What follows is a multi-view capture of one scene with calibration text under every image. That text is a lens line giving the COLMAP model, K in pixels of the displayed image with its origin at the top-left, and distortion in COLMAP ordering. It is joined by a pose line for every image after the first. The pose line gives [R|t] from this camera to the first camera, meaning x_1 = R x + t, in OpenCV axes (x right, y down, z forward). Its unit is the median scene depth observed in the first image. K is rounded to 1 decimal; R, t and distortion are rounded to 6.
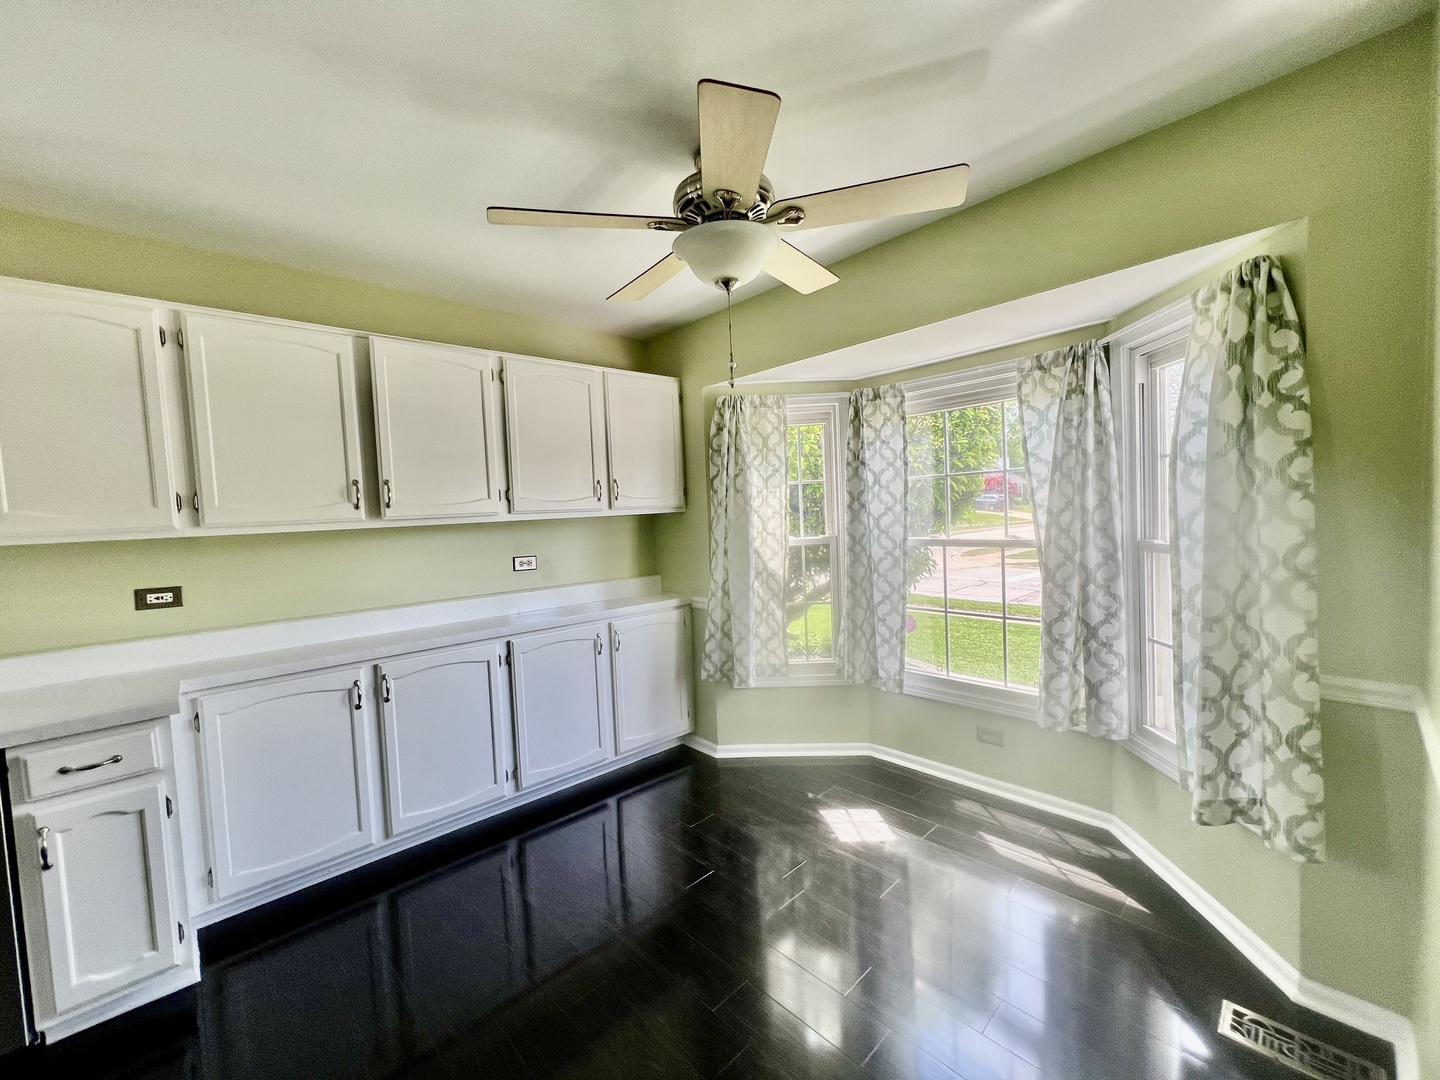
lens RADIAL K [[581.5, 0, 718.5], [0, 581.5, 542.8], [0, 0, 1]] dist [0.001967, 0.000034]
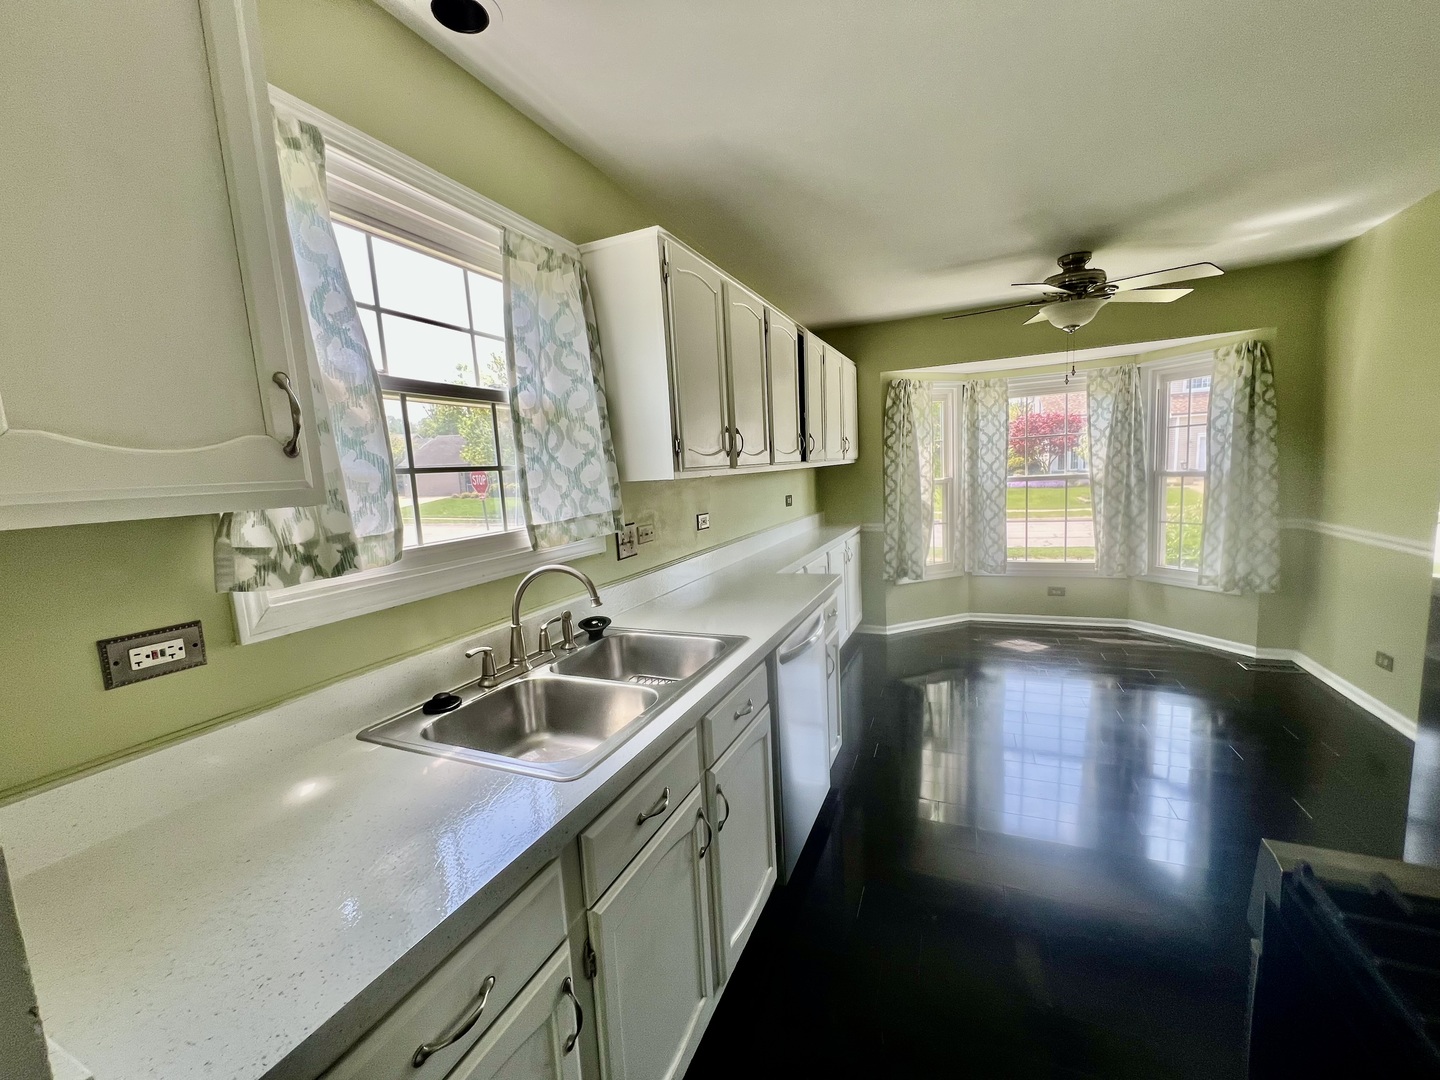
lens RADIAL K [[581.5, 0, 721.6], [0, 581.5, 538.7], [0, 0, 1]] dist [0.001967, 0.000034]
pose [[0.916897, -0.057964, 0.394893, -1.313769], [0.039461, 0.997716, 0.054826, 0.055677], [-0.397169, -0.034687, 0.917090, -0.202062]]
